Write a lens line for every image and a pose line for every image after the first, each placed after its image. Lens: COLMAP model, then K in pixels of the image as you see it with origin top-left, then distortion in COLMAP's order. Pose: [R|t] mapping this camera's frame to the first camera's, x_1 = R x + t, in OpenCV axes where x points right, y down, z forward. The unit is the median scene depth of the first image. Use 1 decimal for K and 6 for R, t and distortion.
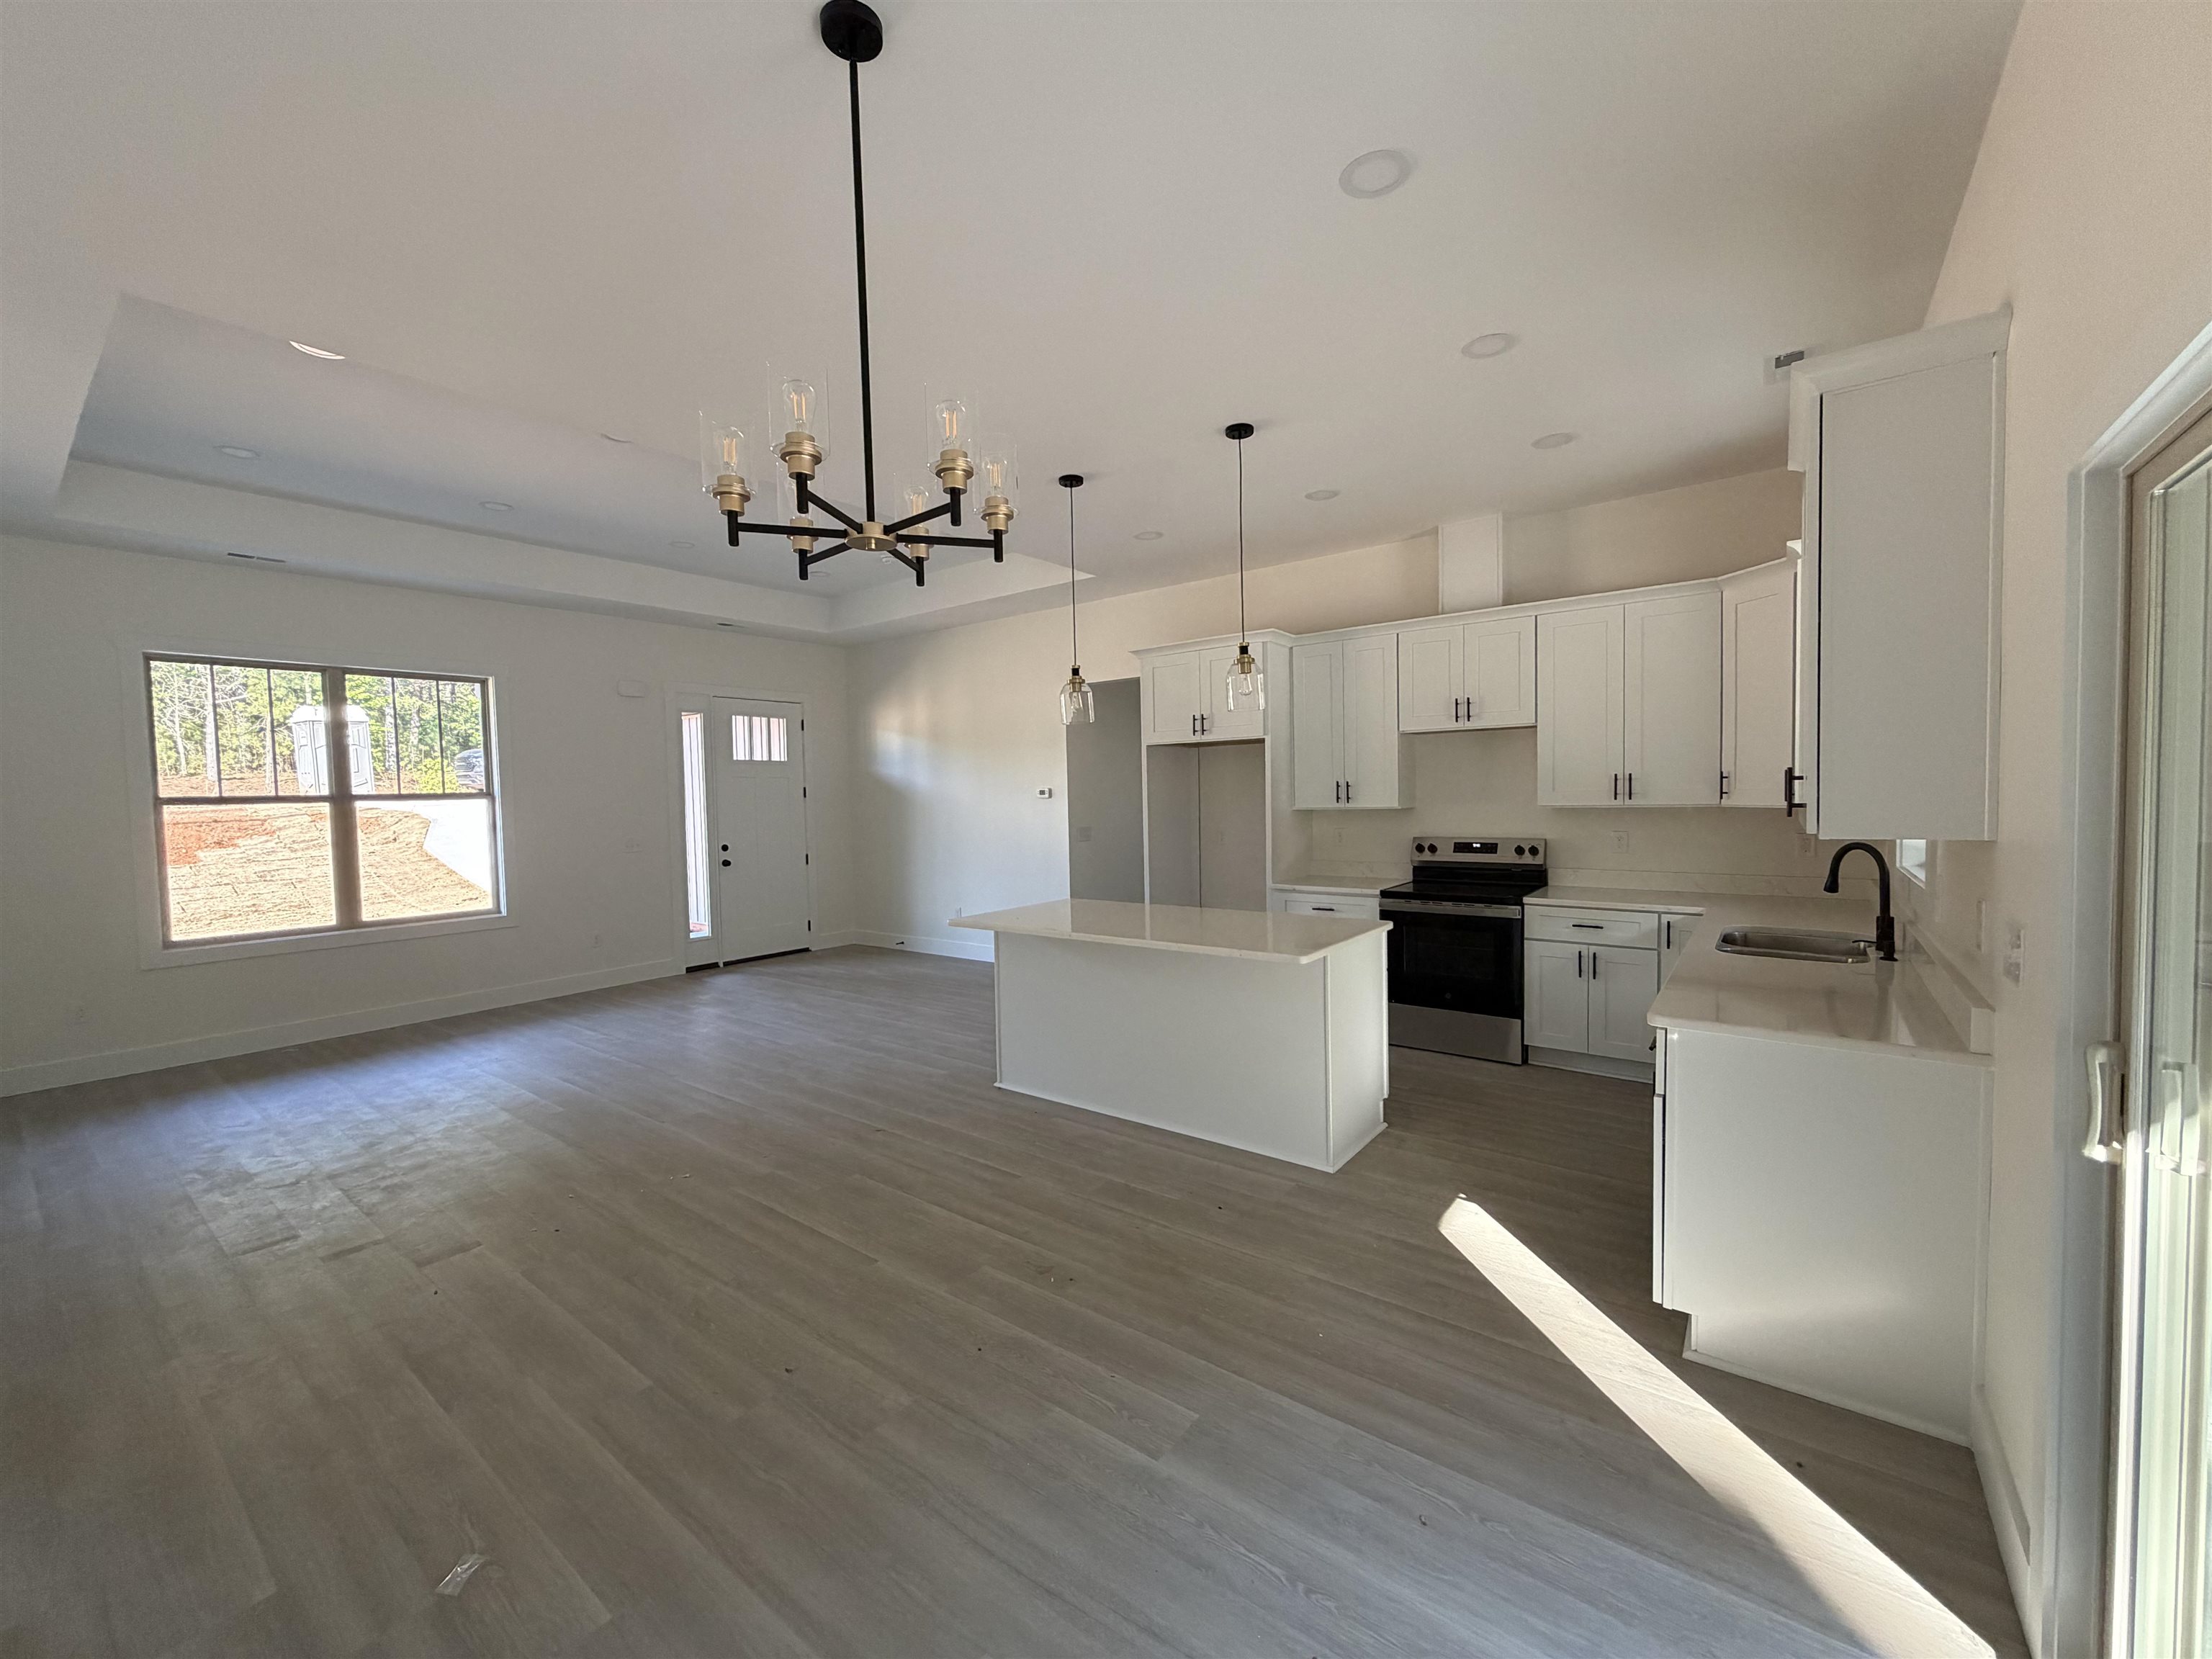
lens RADIAL K [[878.0, 0, 1103.5], [0, 878.0, 831.8], [0, 0, 1]] dist [0.006649, -0.000052]
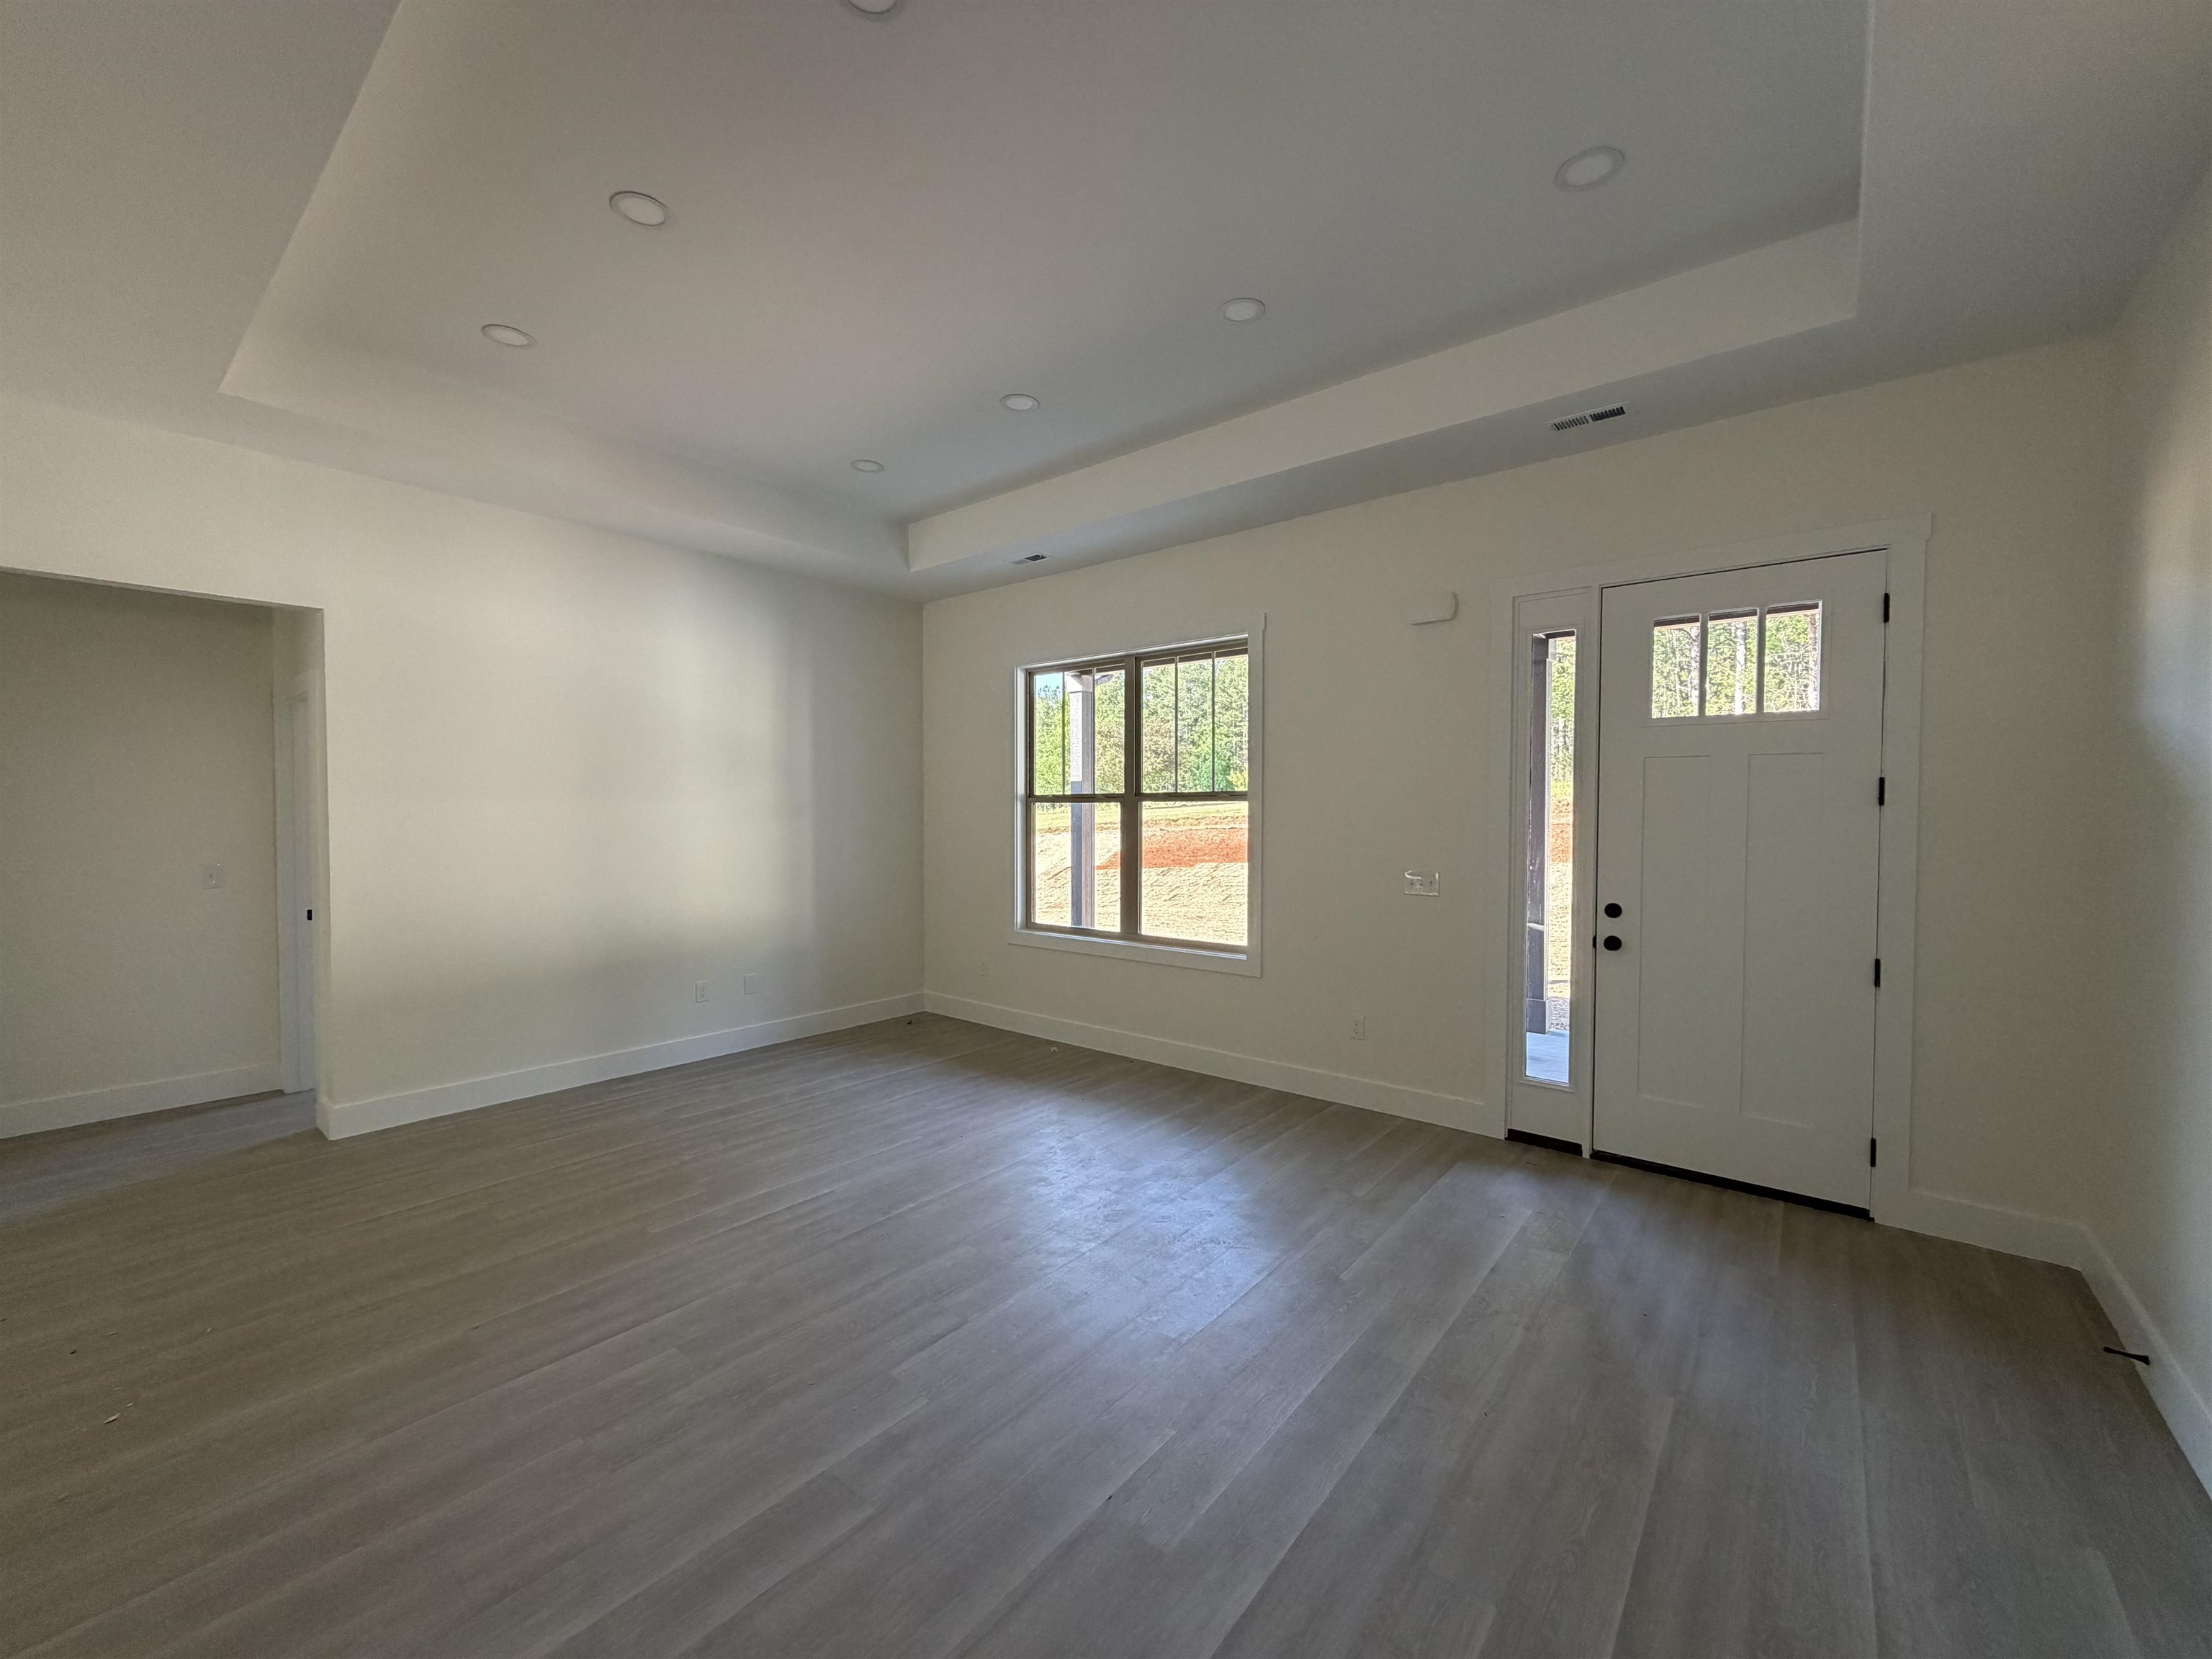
lens RADIAL K [[884.1, 0, 1088.4], [0, 884.1, 827.8], [0, 0, 1]] dist [0.011054, 0.000120]
pose [[-0.029304, 0.041852, -0.998694, 0.070421], [-0.049406, 0.997841, 0.043266, -0.049484], [0.998349, 0.050609, -0.027173, 1.133648]]
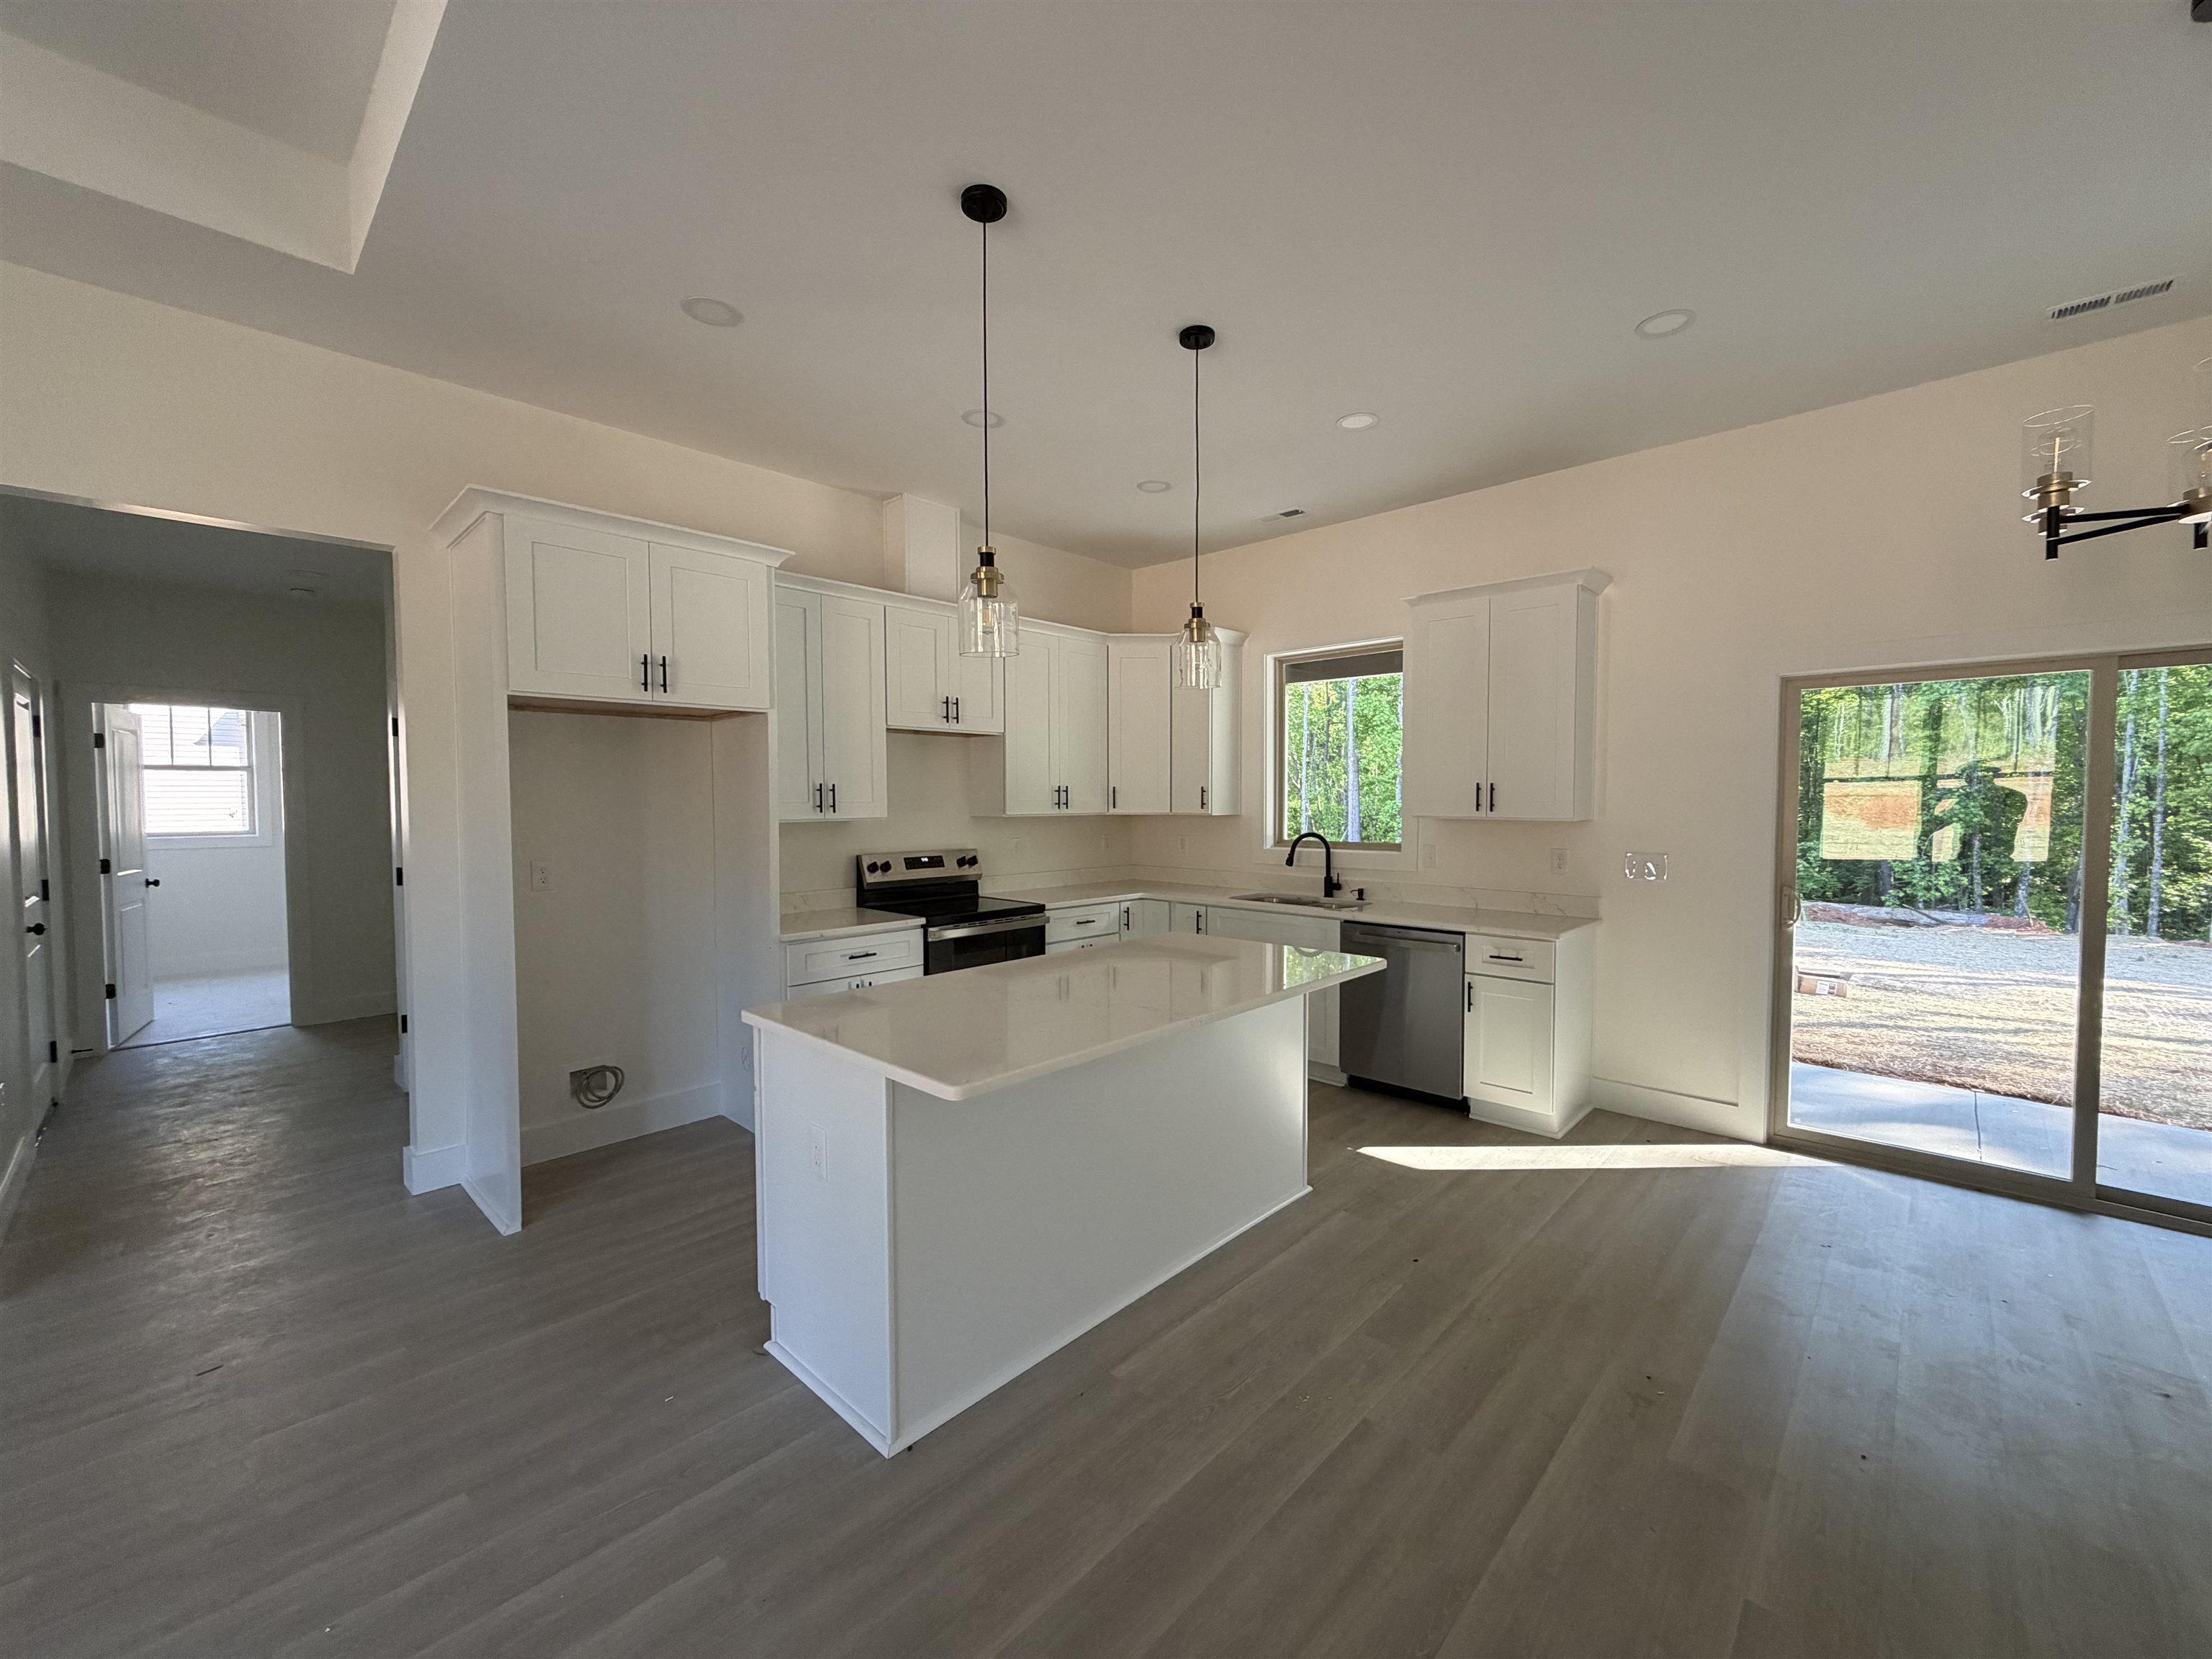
lens RADIAL K [[886.7, 0, 1085.4], [0, 886.7, 833.6], [0, 0, 1]] dist [0.000653, -0.000094]
pose [[0.109814, -0.019654, 0.993758, -0.470481], [0.046902, 0.998793, 0.014571, -0.017047], [-0.992845, 0.045009, 0.110603, 0.732121]]
